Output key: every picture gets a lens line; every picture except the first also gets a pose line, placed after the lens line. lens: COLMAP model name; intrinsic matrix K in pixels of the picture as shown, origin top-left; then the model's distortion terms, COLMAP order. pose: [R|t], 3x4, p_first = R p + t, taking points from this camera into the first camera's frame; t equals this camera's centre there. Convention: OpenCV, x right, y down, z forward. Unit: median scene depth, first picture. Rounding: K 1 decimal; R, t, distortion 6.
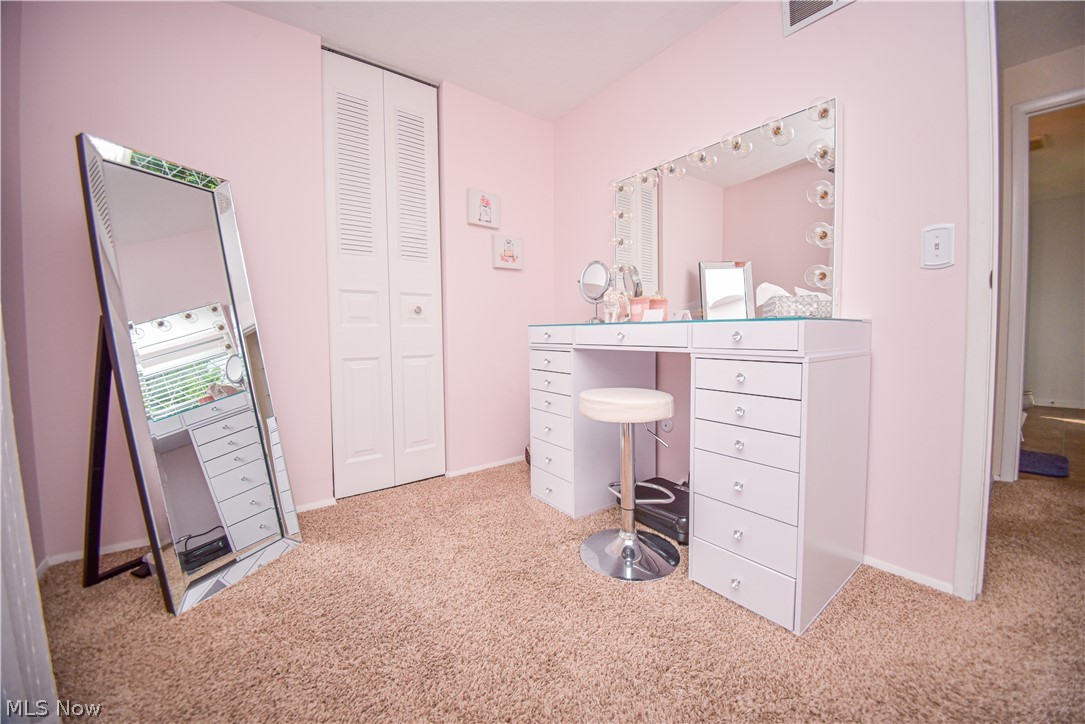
lens RADIAL K [[405.3, 0, 545.4], [0, 405.3, 352.0], [0, 0, 1]] dist [-0.000315, -0.016534]
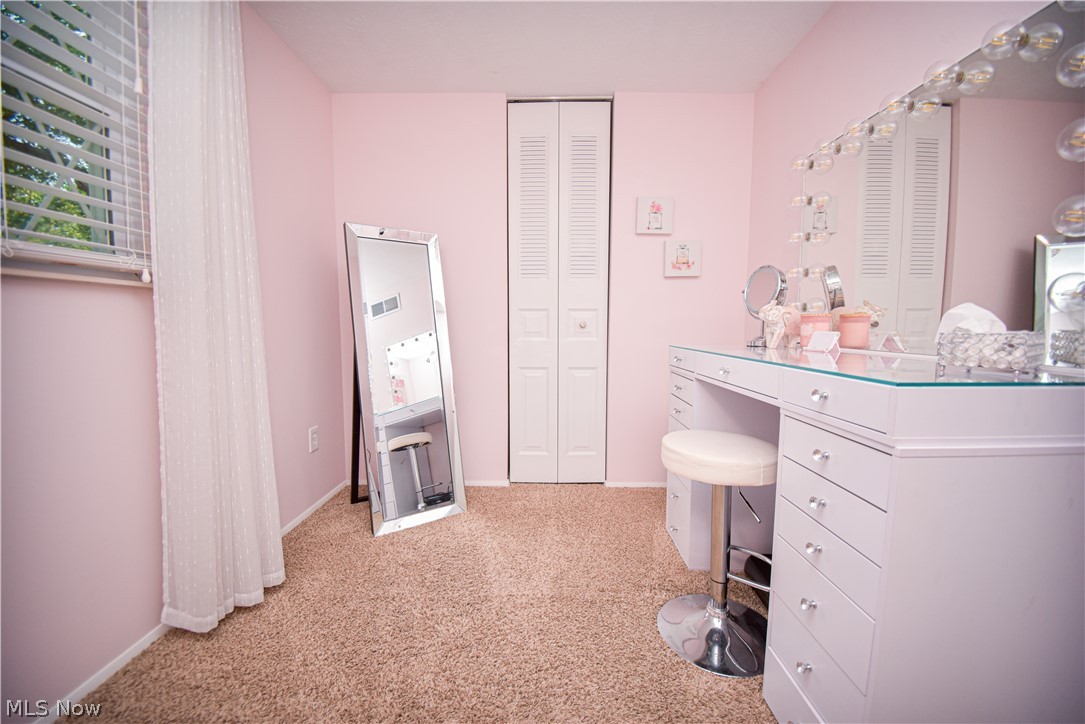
lens RADIAL K [[415.1, 0, 542.5], [0, 415.1, 362.0], [0, 0, 1]] dist [-0.016940, -0.000215]
pose [[0.785796, 0.061245, -0.615446, 0.292541], [-0.034631, 0.997881, 0.055085, -0.065864], [0.617515, -0.021972, 0.786252, 0.087028]]
